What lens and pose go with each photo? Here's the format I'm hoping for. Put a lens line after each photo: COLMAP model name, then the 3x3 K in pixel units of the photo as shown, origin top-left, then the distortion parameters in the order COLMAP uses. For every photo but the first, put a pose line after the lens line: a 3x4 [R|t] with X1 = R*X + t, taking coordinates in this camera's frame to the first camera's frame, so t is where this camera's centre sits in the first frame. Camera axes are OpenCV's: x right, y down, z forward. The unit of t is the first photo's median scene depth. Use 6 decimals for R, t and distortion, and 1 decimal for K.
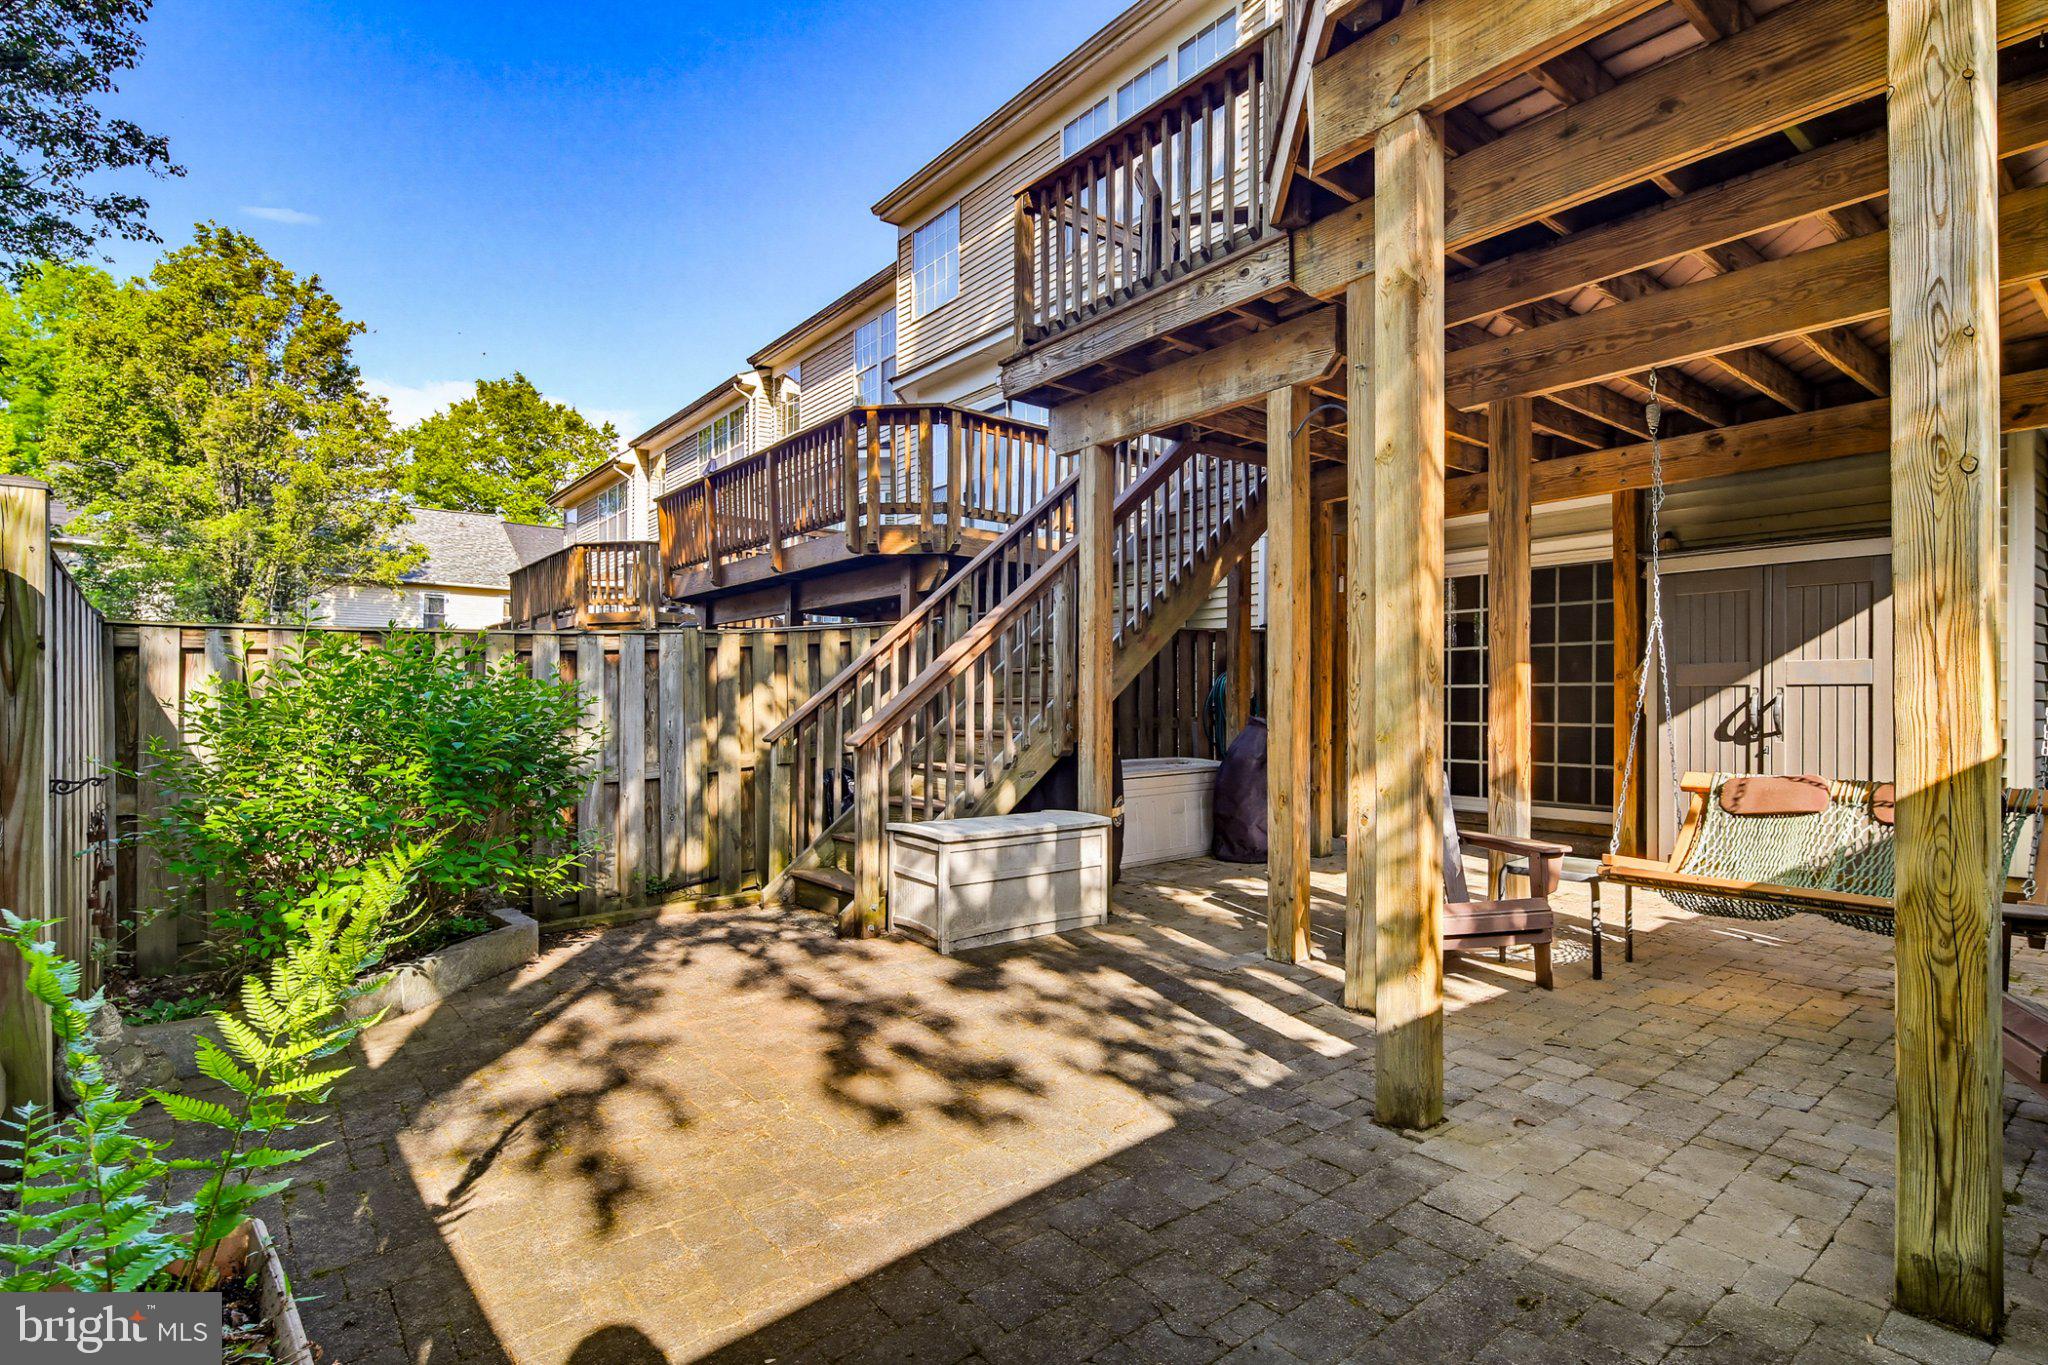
lens RADIAL K [[1000.9, 0, 1025.1], [0, 1000.9, 699.9], [0, 0, 1]] dist [-0.002079, -0.003503]
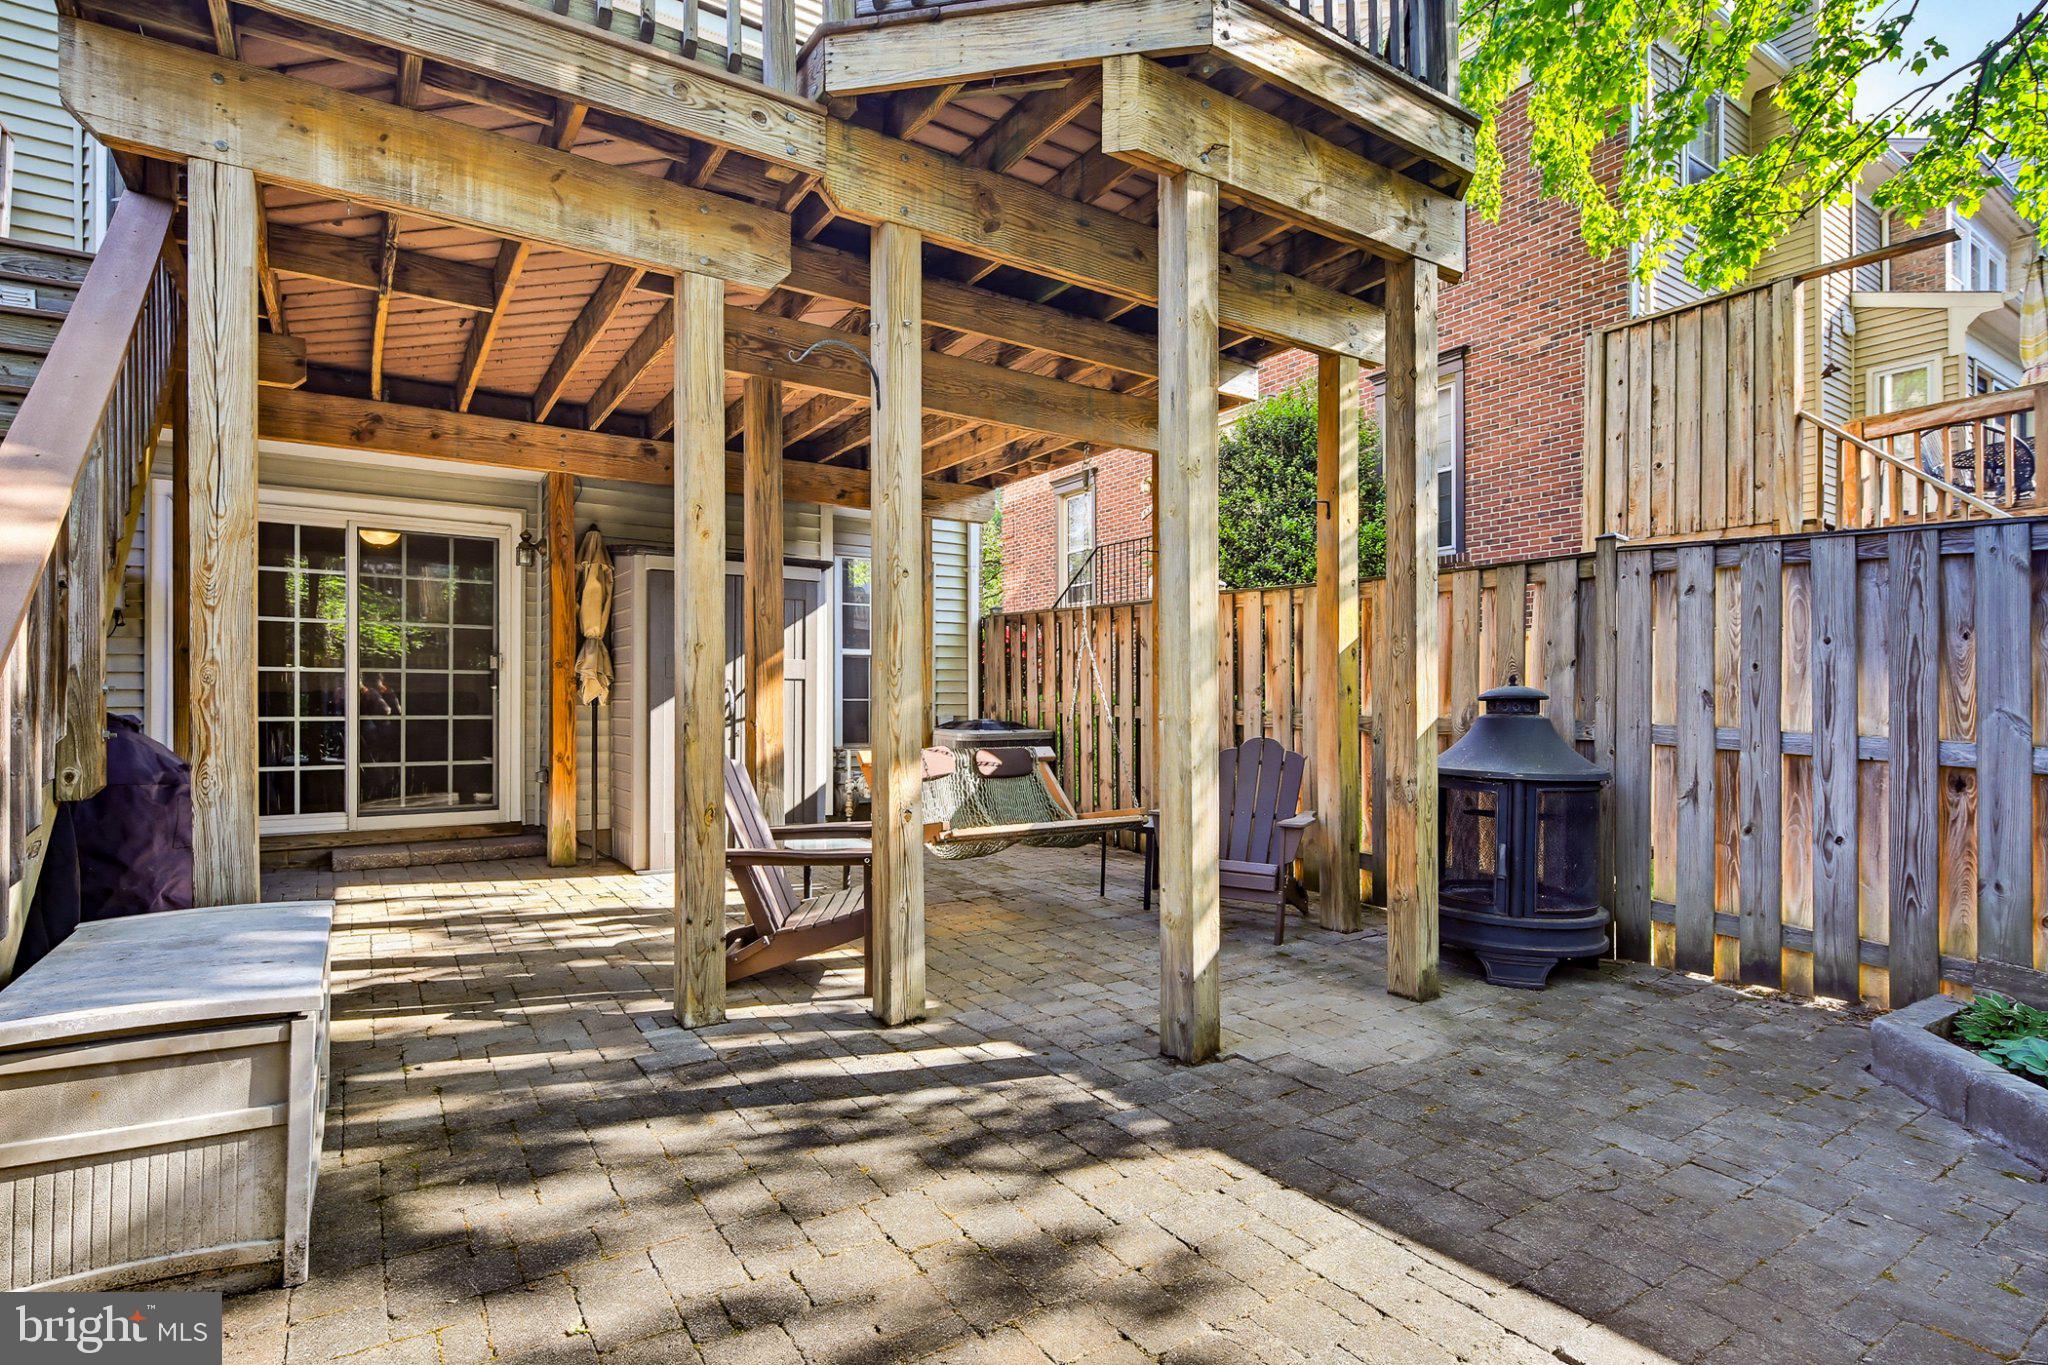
lens RADIAL K [[1000.9, 0, 1026.2], [0, 1000.9, 688.4], [0, 0, 1]] dist [-0.002079, -0.003503]
pose [[0.067683, 0.014906, 0.997596, -0.600355], [-0.006994, 0.999871, -0.014466, 0.018282], [-0.997682, -0.005999, 0.067779, 0.865381]]
